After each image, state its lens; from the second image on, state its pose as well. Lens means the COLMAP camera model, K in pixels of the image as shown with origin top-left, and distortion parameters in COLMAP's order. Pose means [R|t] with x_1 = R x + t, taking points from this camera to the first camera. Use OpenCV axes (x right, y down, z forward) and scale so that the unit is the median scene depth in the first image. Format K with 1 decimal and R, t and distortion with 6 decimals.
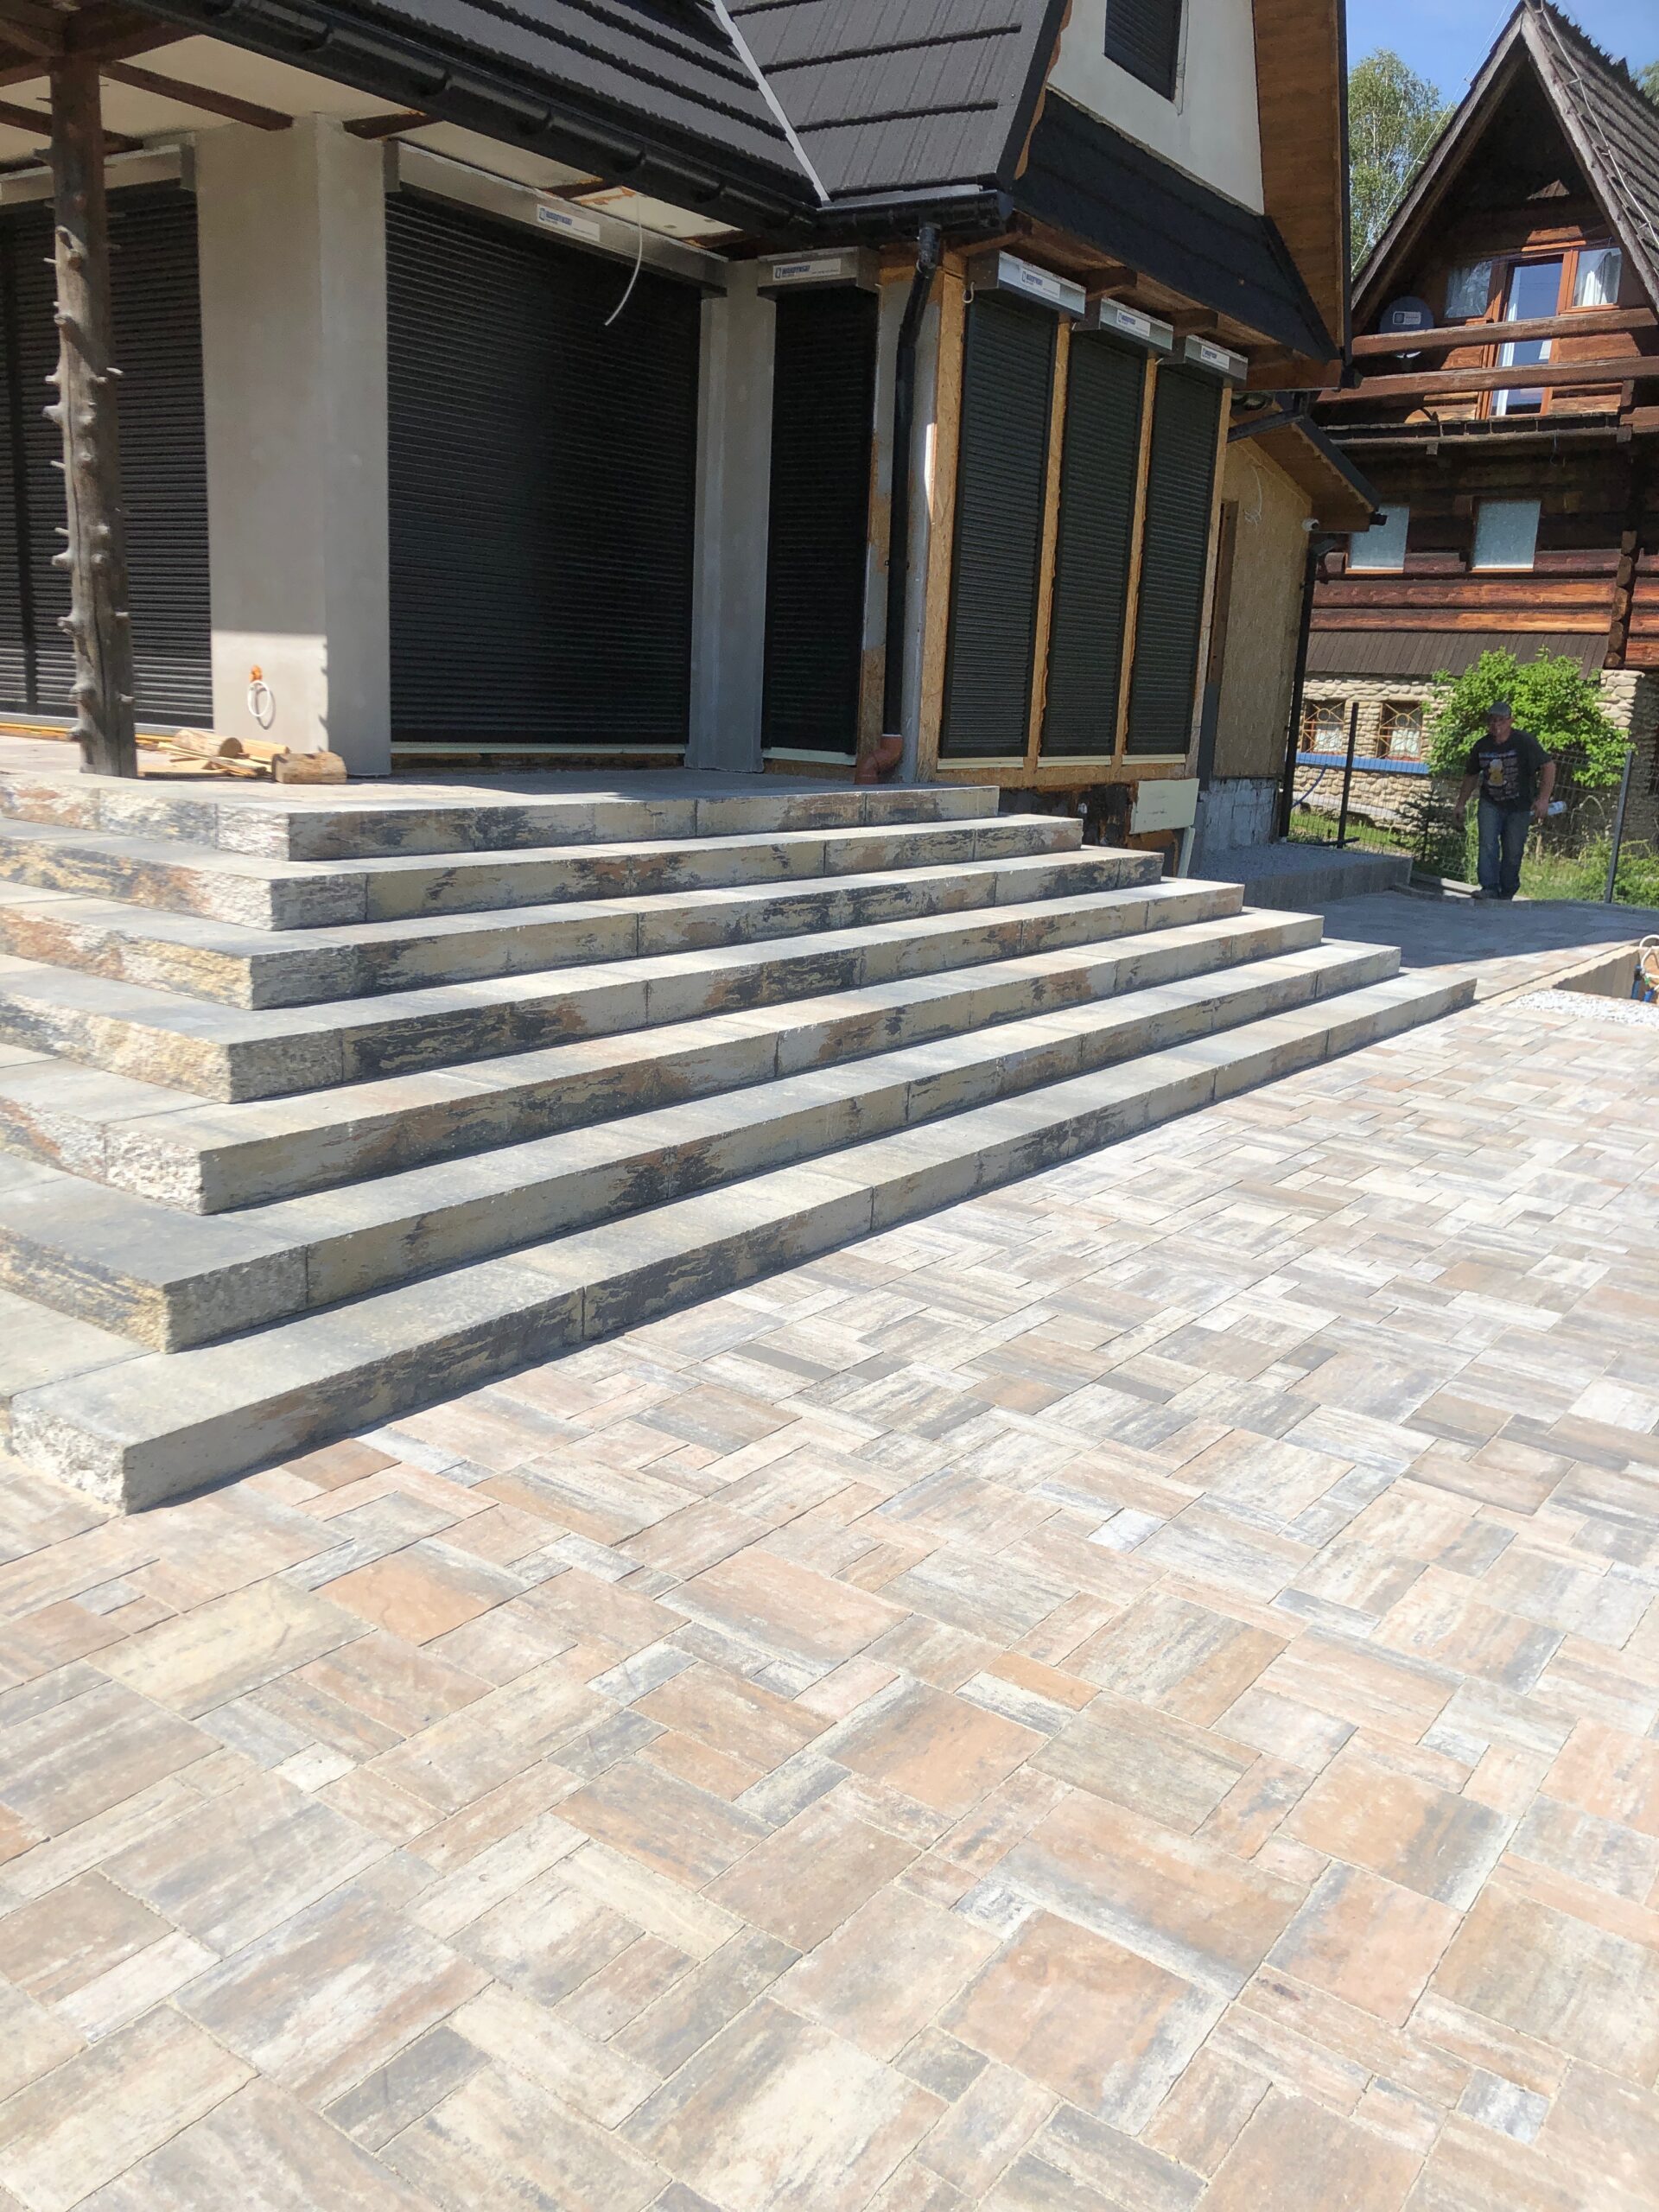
lens RADIAL K [[1819.9, 0, 829.5], [0, 1819.9, 1106.0], [0, 0, 1]] dist [0.016930, 0.015667]
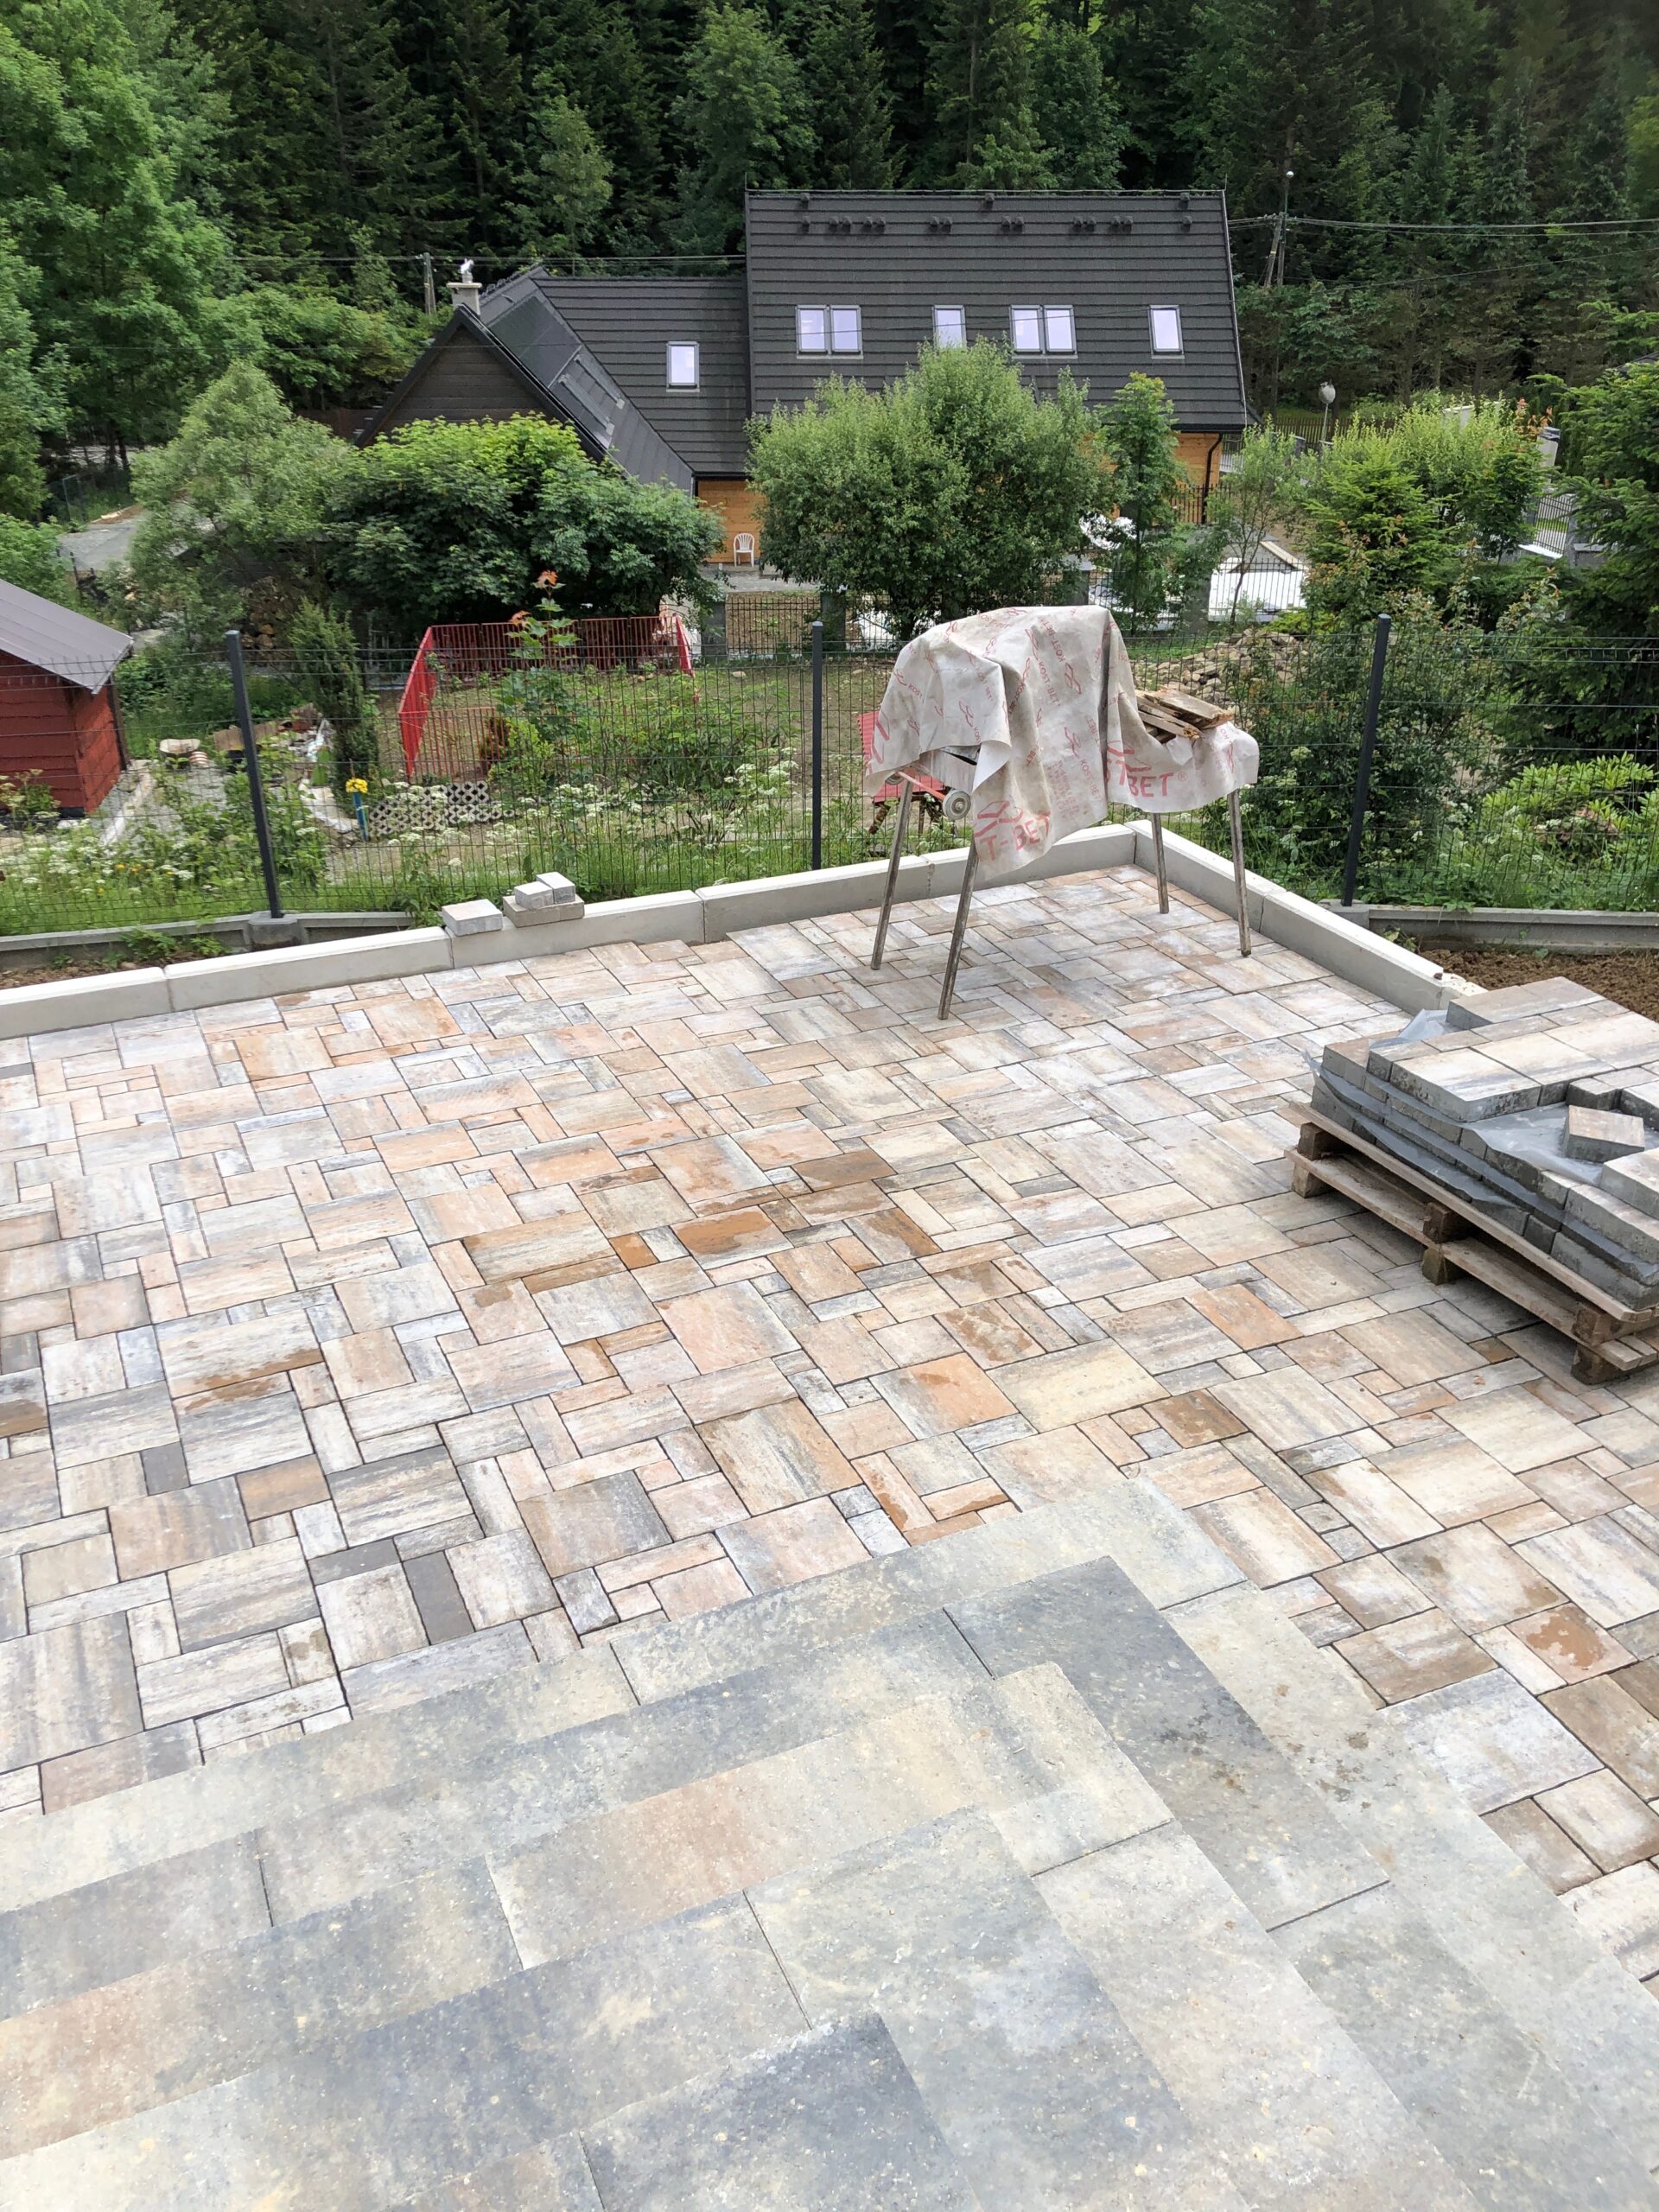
lens RADIAL K [[1819.9, 0, 829.5], [0, 1819.9, 1106.0], [0, 0, 1]] dist [0.016930, 0.015667]
pose [[-0.866844, -0.268205, 0.420295, -0.515246], [0.063337, 0.776917, 0.626409, -0.604069], [-0.494540, 0.569619, -0.656479, 1.413648]]
